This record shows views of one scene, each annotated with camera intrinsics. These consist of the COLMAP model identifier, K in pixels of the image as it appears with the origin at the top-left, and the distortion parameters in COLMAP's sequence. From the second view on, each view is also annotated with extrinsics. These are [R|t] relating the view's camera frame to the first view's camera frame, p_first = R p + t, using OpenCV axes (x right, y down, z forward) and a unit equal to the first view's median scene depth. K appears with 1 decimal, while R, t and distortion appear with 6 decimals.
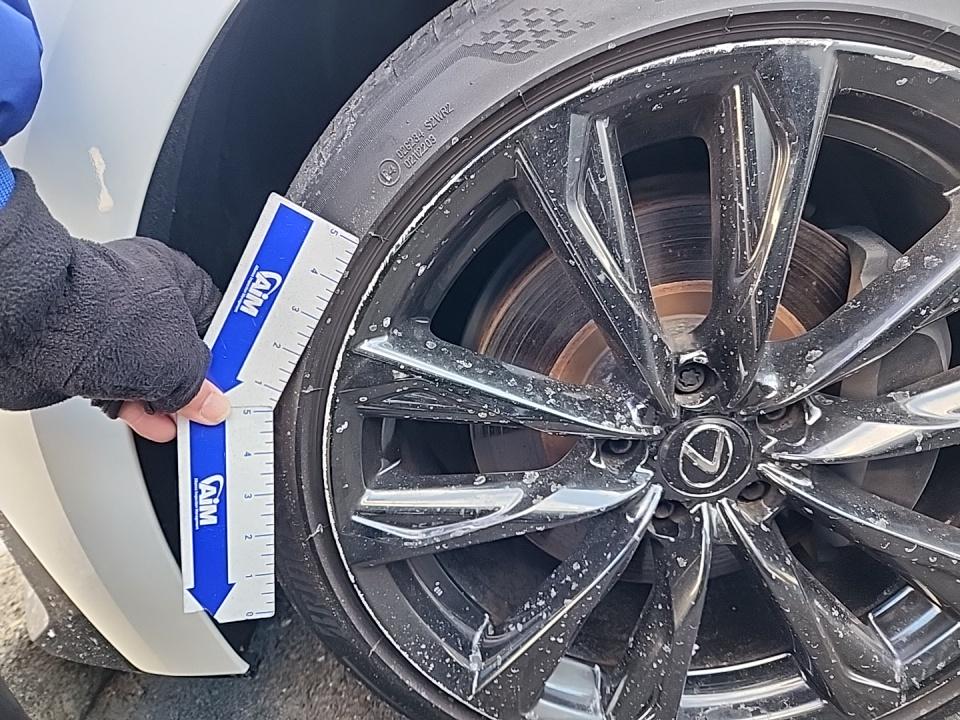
lens RADIAL K [[658.1, 0, 480.0], [0, 658.1, 360.0], [0, 0, 1]] dist [0.065668, -0.067622]
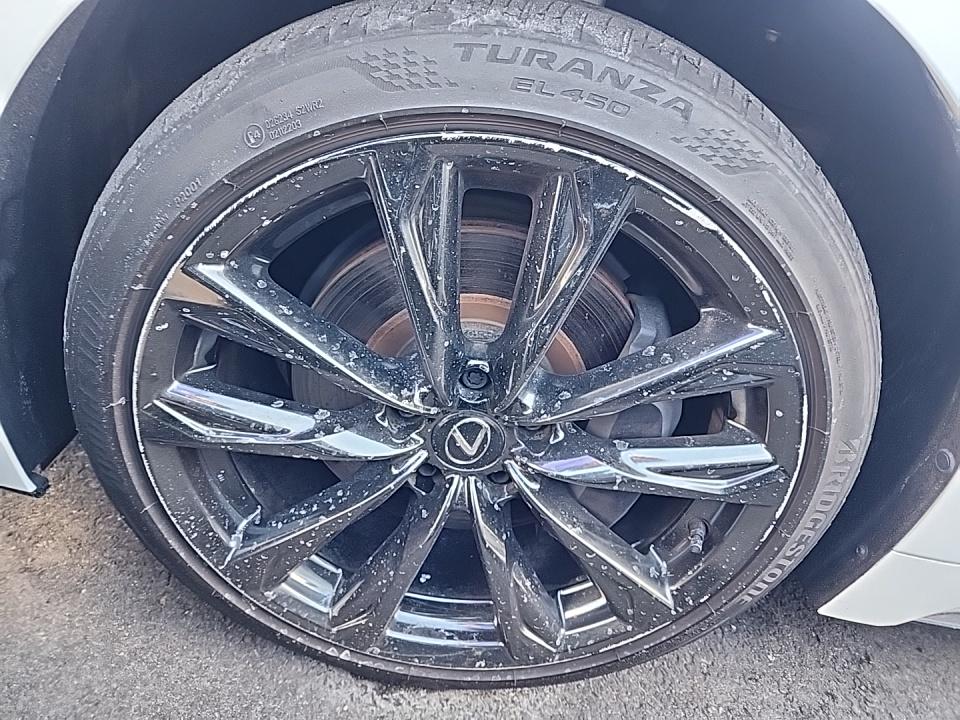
lens RADIAL K [[658.1, 0, 480.0], [0, 658.1, 360.0], [0, 0, 1]] dist [0.065668, -0.067622]
pose [[0.936264, 0.316110, 0.153247, 0.131070], [-0.335683, 0.933646, 0.124984, -0.155063], [-0.103570, -0.168460, 0.980252, -0.162372]]
